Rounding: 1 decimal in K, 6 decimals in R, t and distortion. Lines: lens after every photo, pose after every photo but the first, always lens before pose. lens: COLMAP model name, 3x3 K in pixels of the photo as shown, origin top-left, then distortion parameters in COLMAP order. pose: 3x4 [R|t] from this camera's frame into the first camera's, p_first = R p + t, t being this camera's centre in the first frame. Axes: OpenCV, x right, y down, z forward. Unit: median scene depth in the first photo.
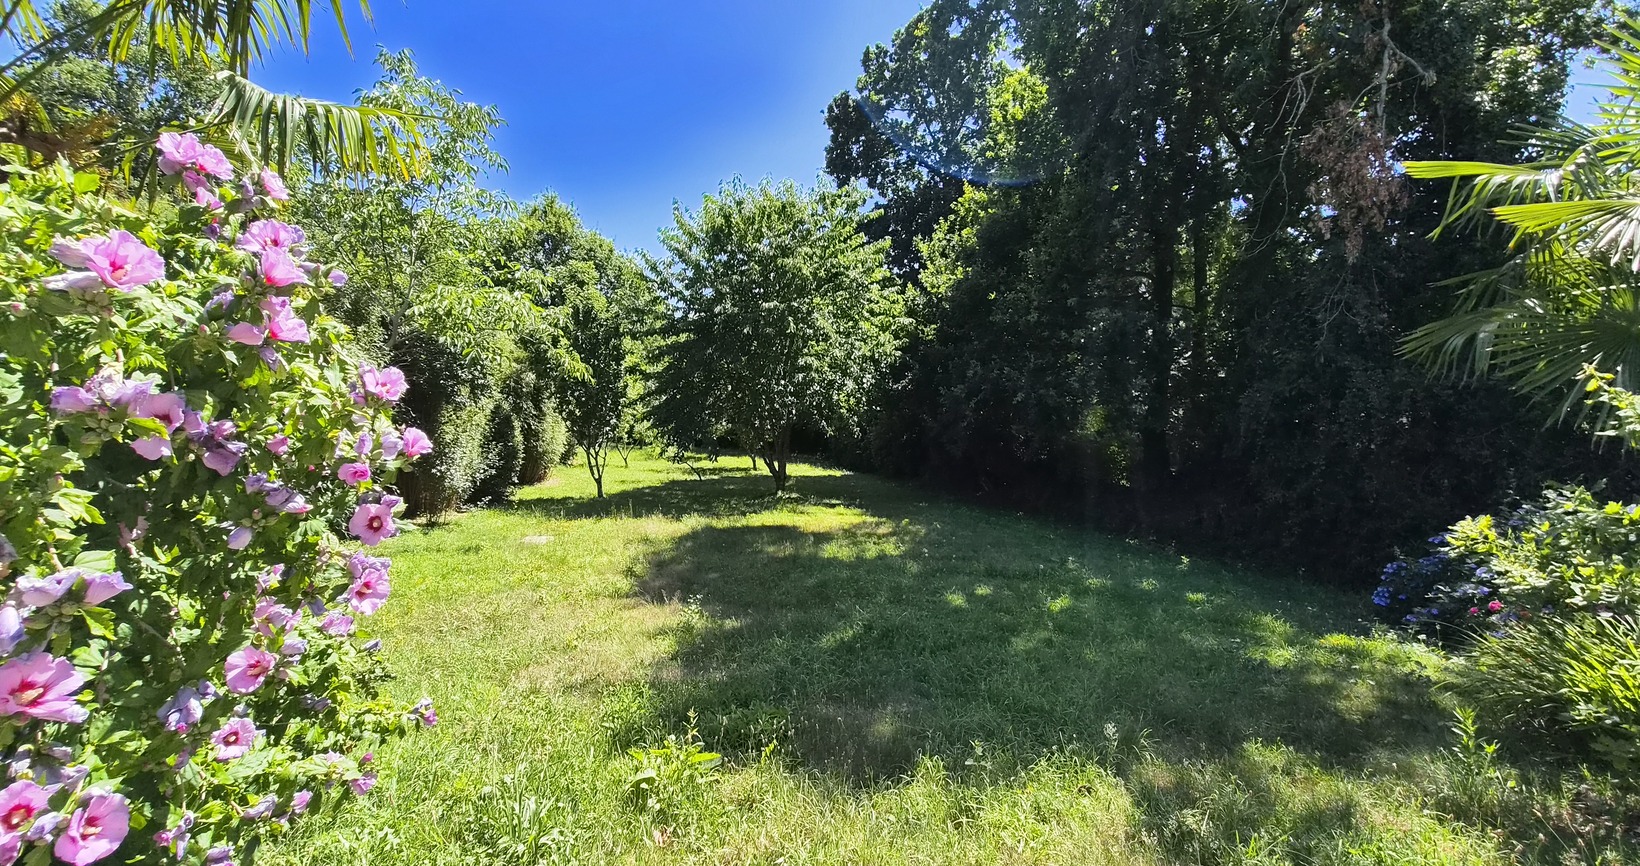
lens RADIAL K [[678.4, 0, 821.8], [0, 678.4, 430.5], [0, 0, 1]] dist [0.000345, -0.000005]
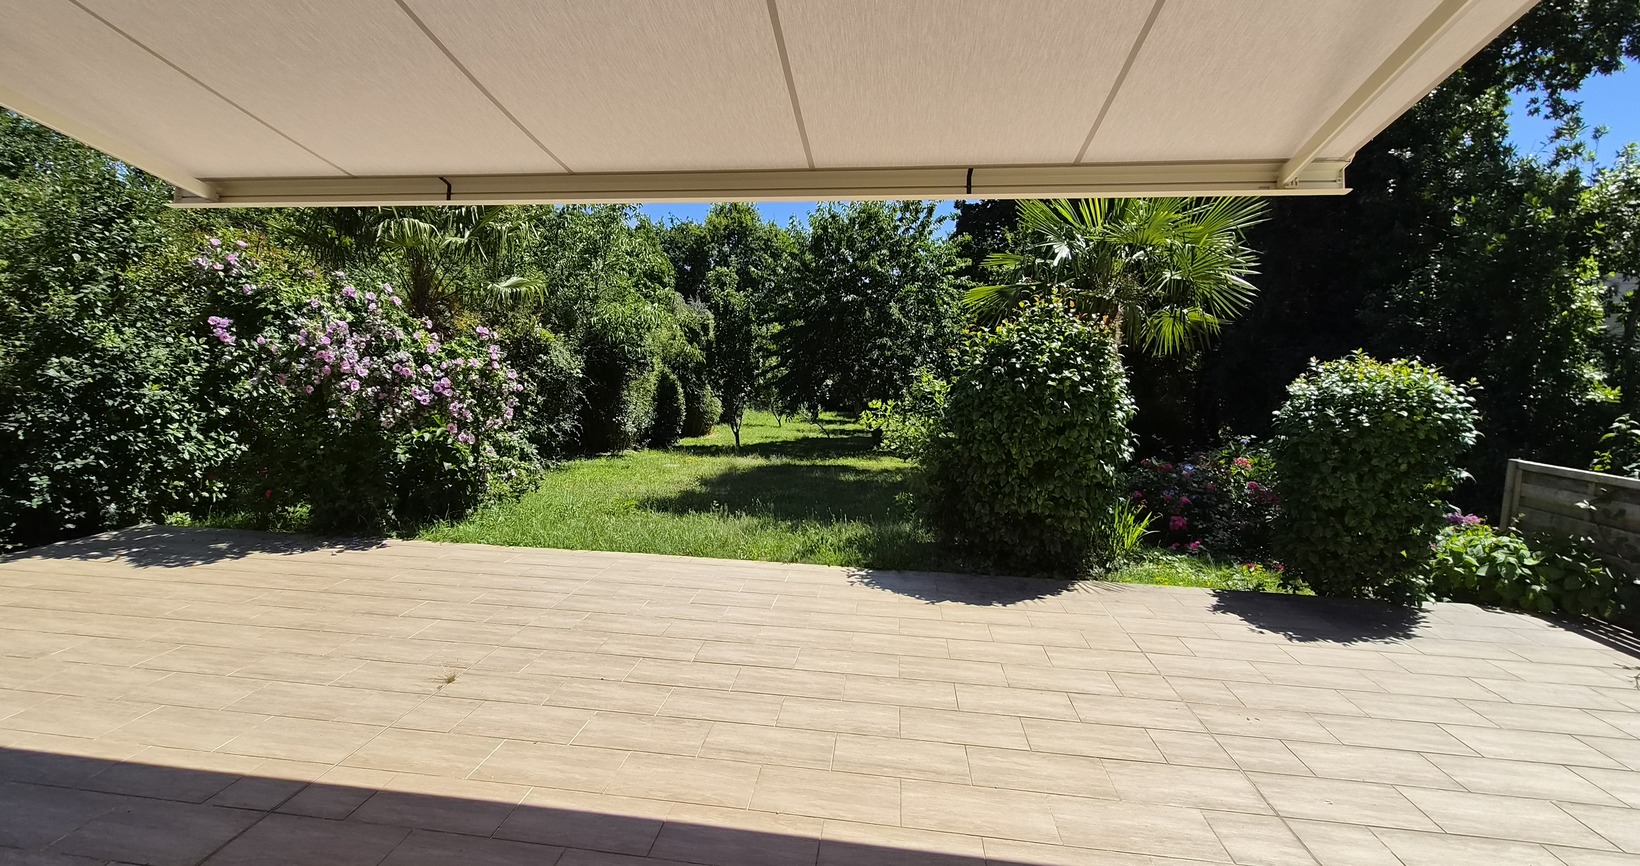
lens RADIAL K [[678.4, 0, 811.4], [0, 678.4, 425.0], [0, 0, 1]] dist [0.000345, -0.000005]
pose [[0.954861, 0.021867, -0.296246, 0.209215], [-0.011170, 0.999225, 0.037753, 0.006004], [0.296842, -0.032740, 0.954365, -0.223101]]
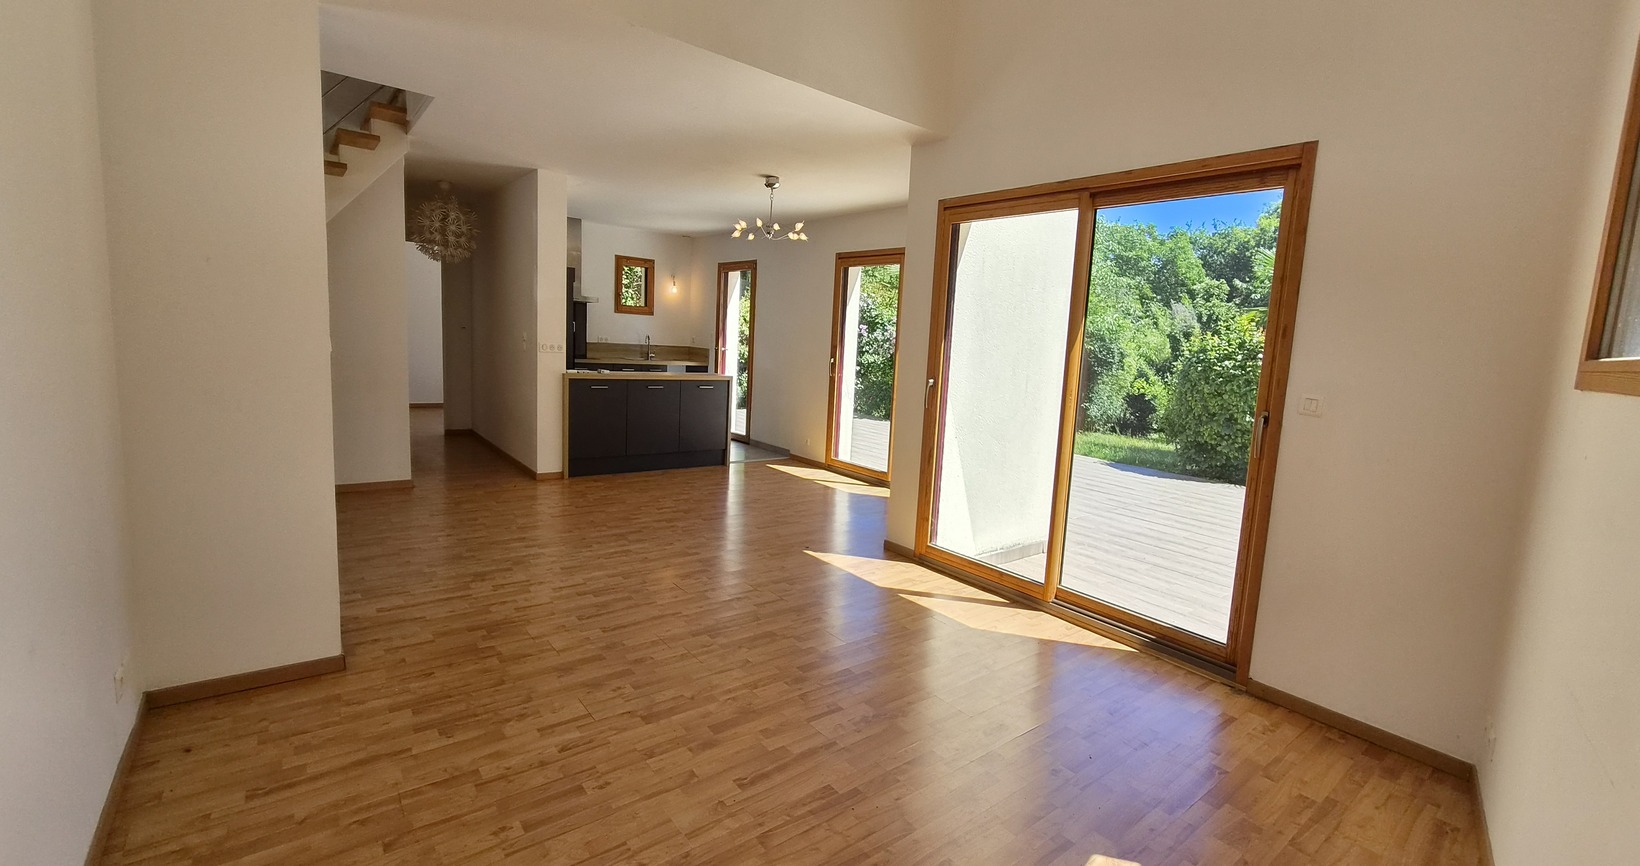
lens RADIAL K [[678.4, 0, 805.9], [0, 678.4, 430.4], [0, 0, 1]] dist [0.000345, -0.000005]
pose [[0.476155, 0.121522, -0.870924, 0.529411], [-0.100894, 0.991414, 0.083173, 0.033862], [0.873554, 0.048268, 0.484328, -0.441510]]
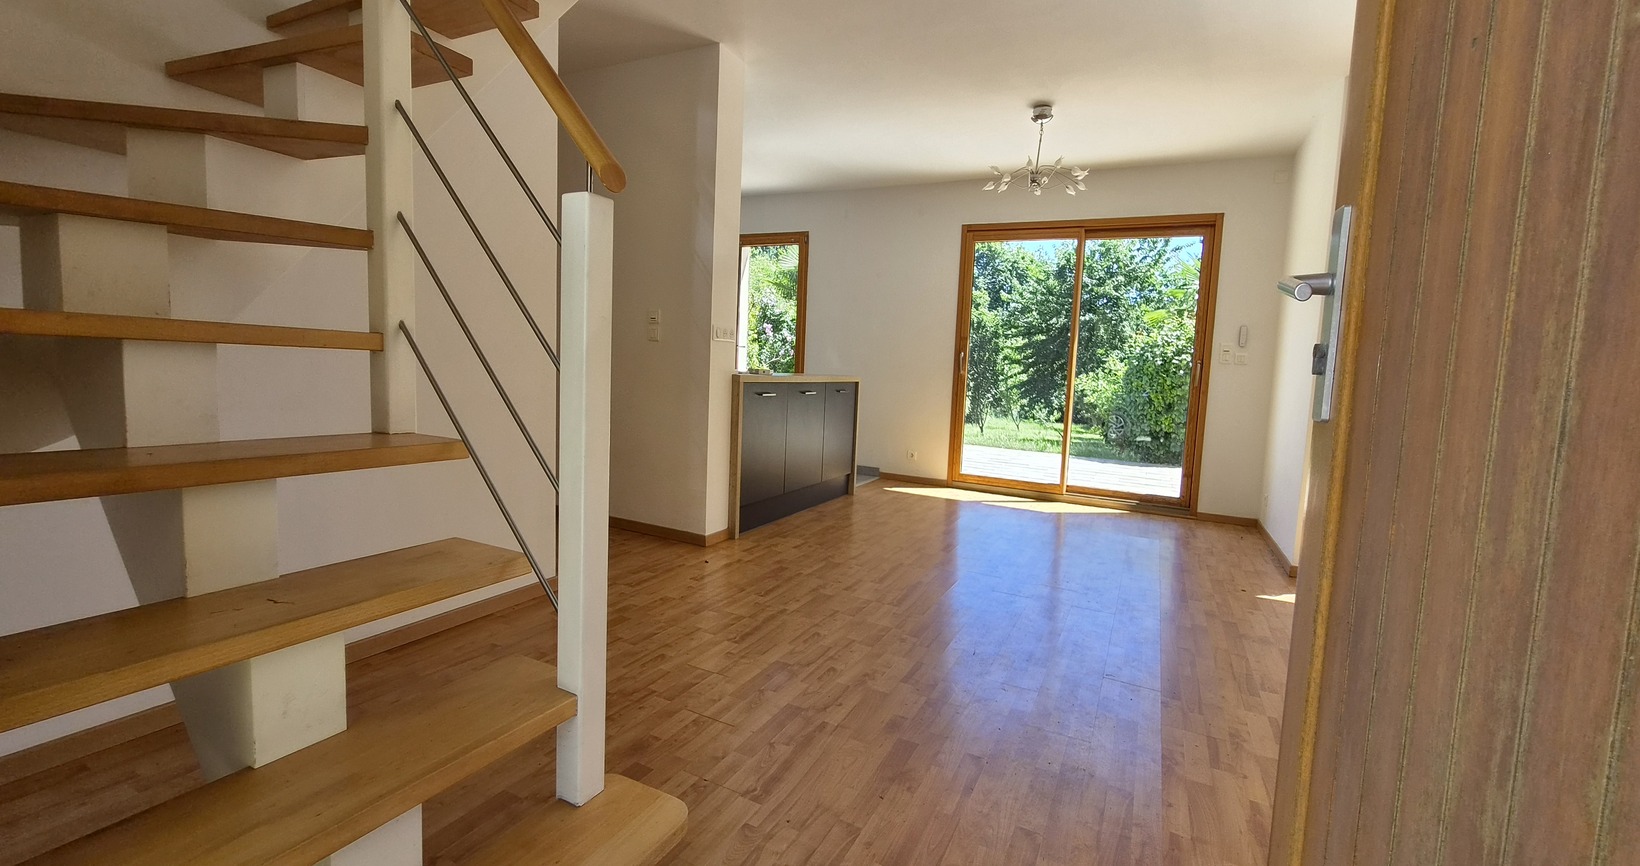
lens RADIAL K [[678.4, 0, 818.2], [0, 678.4, 432.4], [0, 0, 1]] dist [0.000345, -0.000005]
pose [[0.806548, 0.072739, -0.586677, 0.316663], [-0.064241, 0.997309, 0.035333, 0.055735], [0.587668, 0.009191, 0.809050, -0.545889]]
